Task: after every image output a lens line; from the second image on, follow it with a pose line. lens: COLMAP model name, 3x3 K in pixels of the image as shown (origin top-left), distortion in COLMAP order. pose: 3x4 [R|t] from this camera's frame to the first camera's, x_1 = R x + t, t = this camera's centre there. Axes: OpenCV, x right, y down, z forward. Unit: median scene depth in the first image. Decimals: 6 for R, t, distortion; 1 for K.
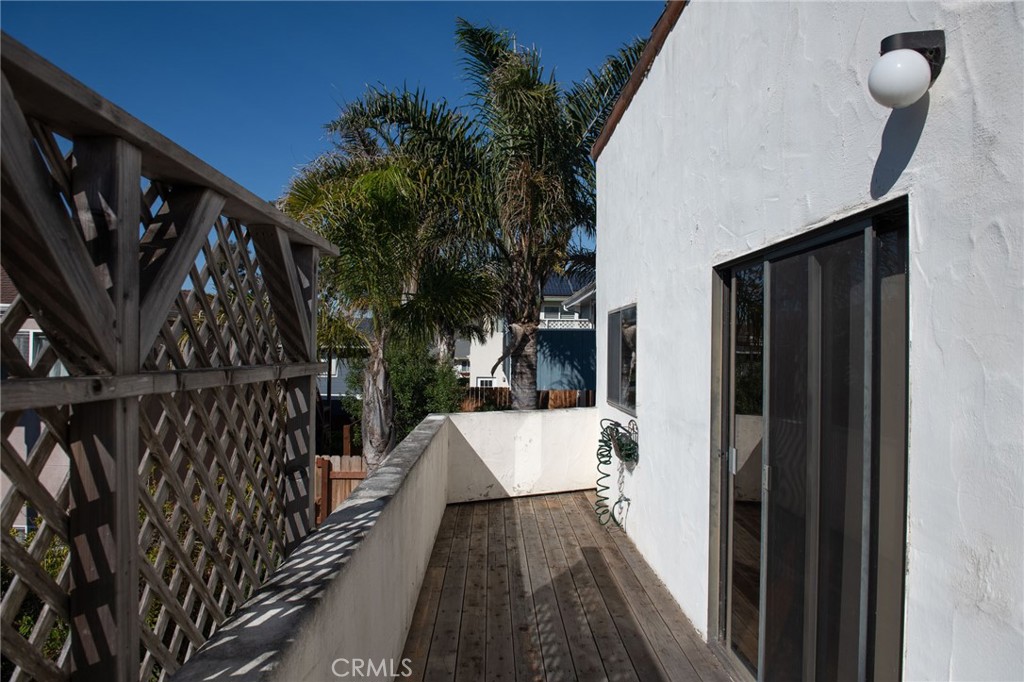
lens RADIAL K [[707.3, 0, 512.0], [0, 707.3, 341.0], [0, 0, 1]] dist [-0.025777, -0.029086]
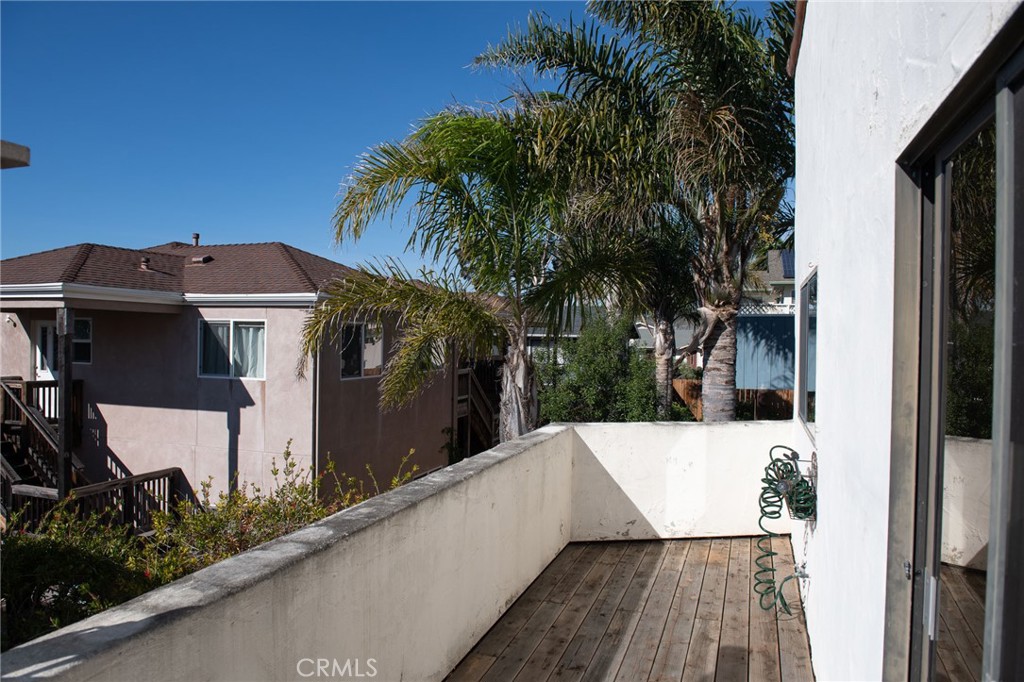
lens RADIAL K [[707.3, 0, 512.0], [0, 707.3, 341.0], [0, 0, 1]] dist [-0.025777, -0.029086]
pose [[0.937472, 0.004503, -0.348031, 0.114581], [0.000882, 0.999882, 0.015315, 0.001949], [0.348059, -0.014665, 0.937358, 0.269712]]
